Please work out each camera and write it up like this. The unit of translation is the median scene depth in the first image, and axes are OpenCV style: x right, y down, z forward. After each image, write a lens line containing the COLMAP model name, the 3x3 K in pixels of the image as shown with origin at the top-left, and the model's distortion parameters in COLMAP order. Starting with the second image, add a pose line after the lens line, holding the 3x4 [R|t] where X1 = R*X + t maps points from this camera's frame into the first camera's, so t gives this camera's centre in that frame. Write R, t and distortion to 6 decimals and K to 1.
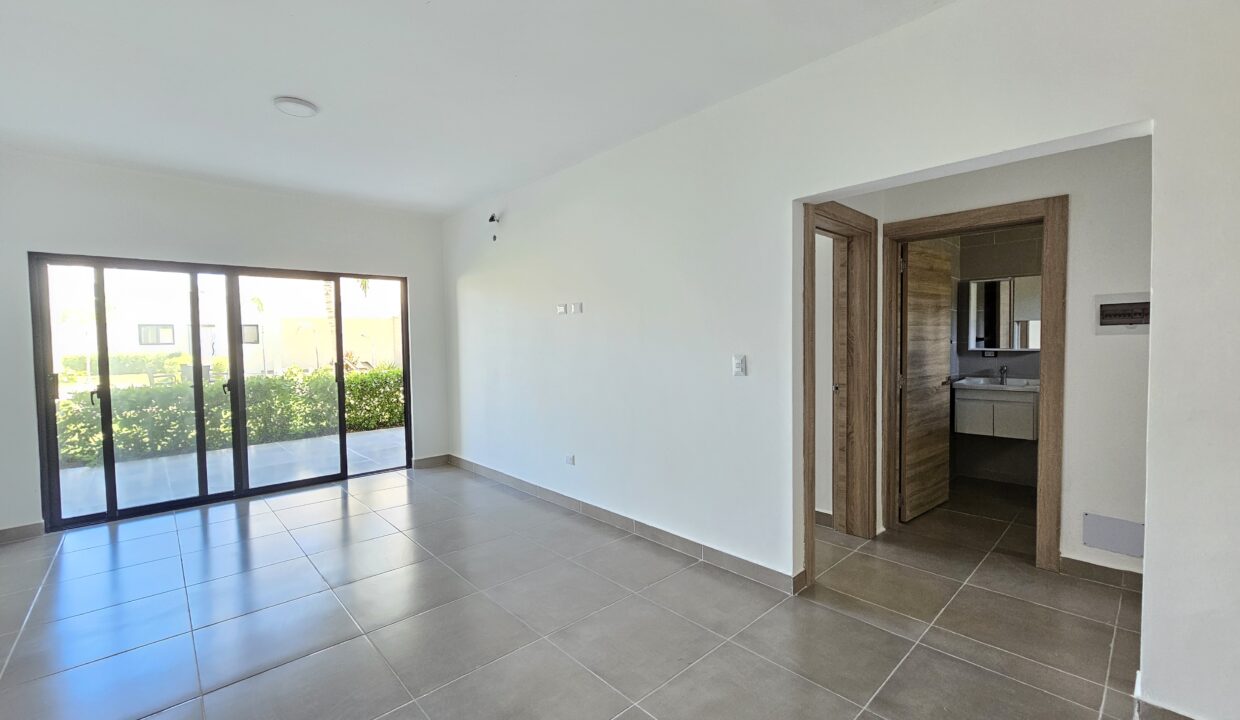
lens RADIAL K [[506.7, 0, 615.7], [0, 506.7, 357.2], [0, 0, 1]] dist [-0.000709, -0.000311]
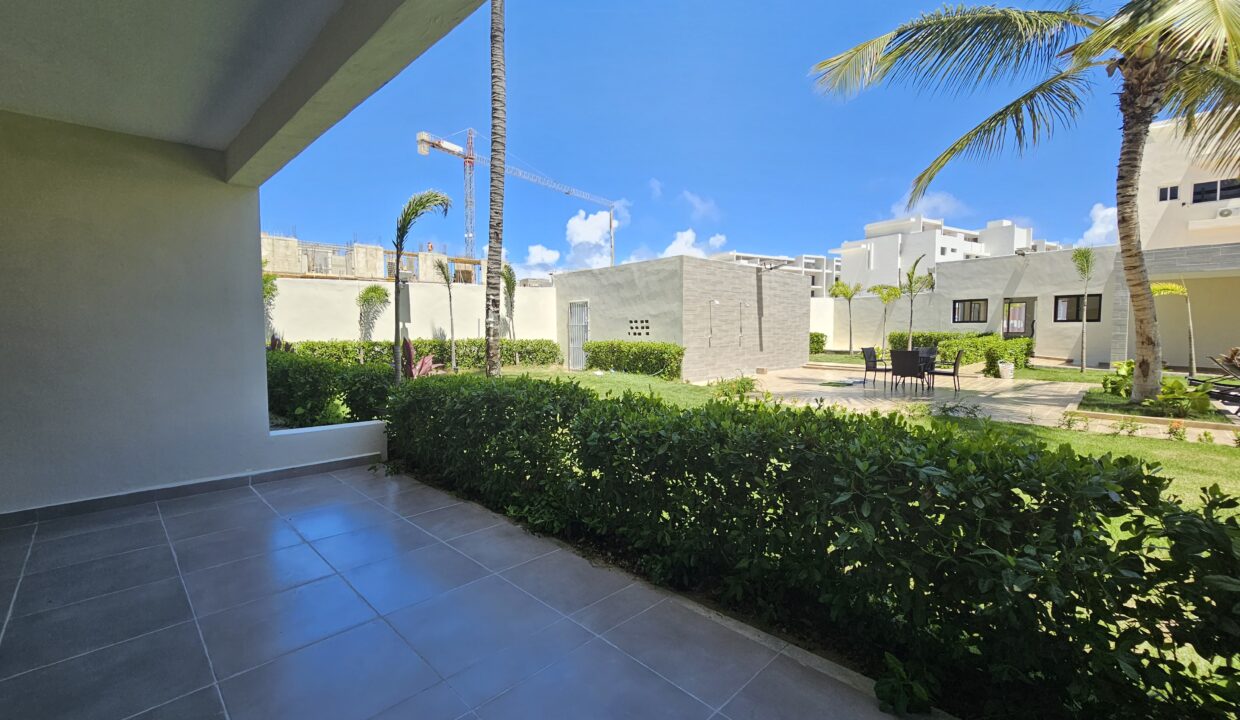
lens RADIAL K [[506.7, 0, 615.7], [0, 506.7, 357.2], [0, 0, 1]] dist [-0.000709, -0.000311]
pose [[0.045835, 0.072440, -0.996319, -0.187979], [-0.030673, 0.996999, 0.071078, -0.025097], [0.998478, 0.027302, 0.047920, 1.009062]]
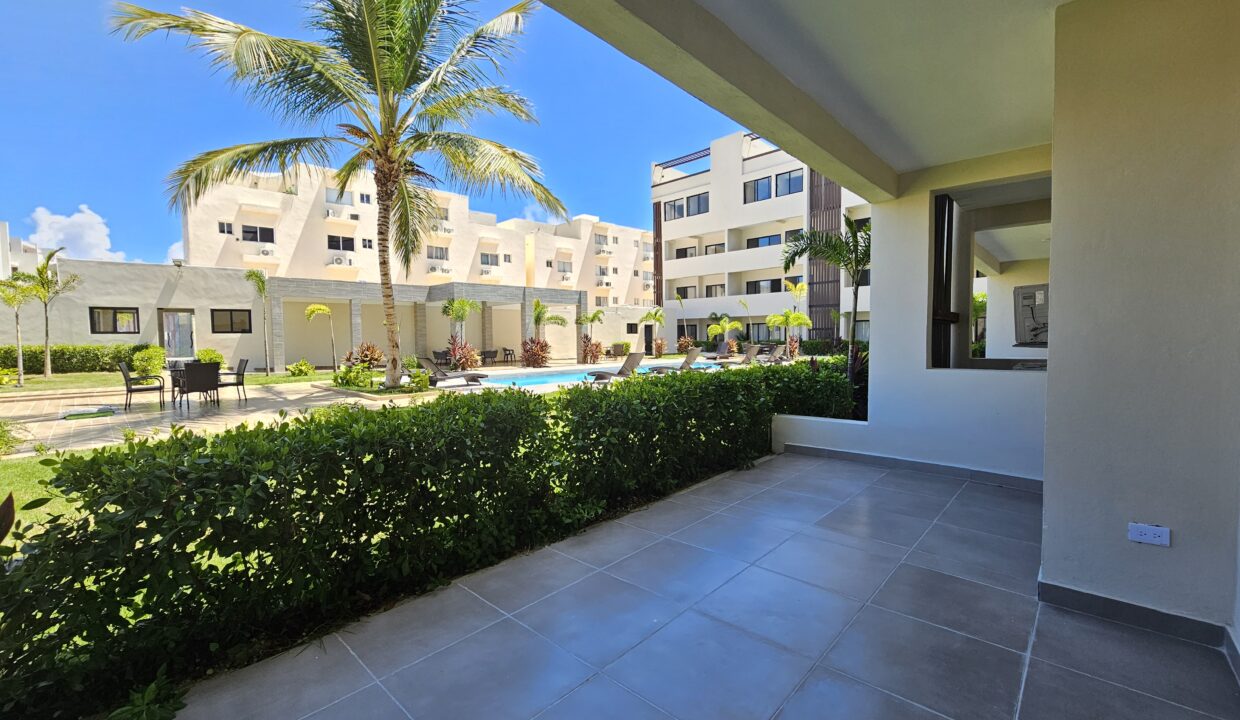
lens RADIAL K [[506.7, 0, 615.7], [0, 506.7, 357.2], [0, 0, 1]] dist [-0.000709, -0.000311]
pose [[0.997419, 0.001966, 0.071773, -0.604423], [-0.002712, 0.999943, 0.010289, 0.001150], [-0.071748, -0.010457, 0.997368, 0.536940]]
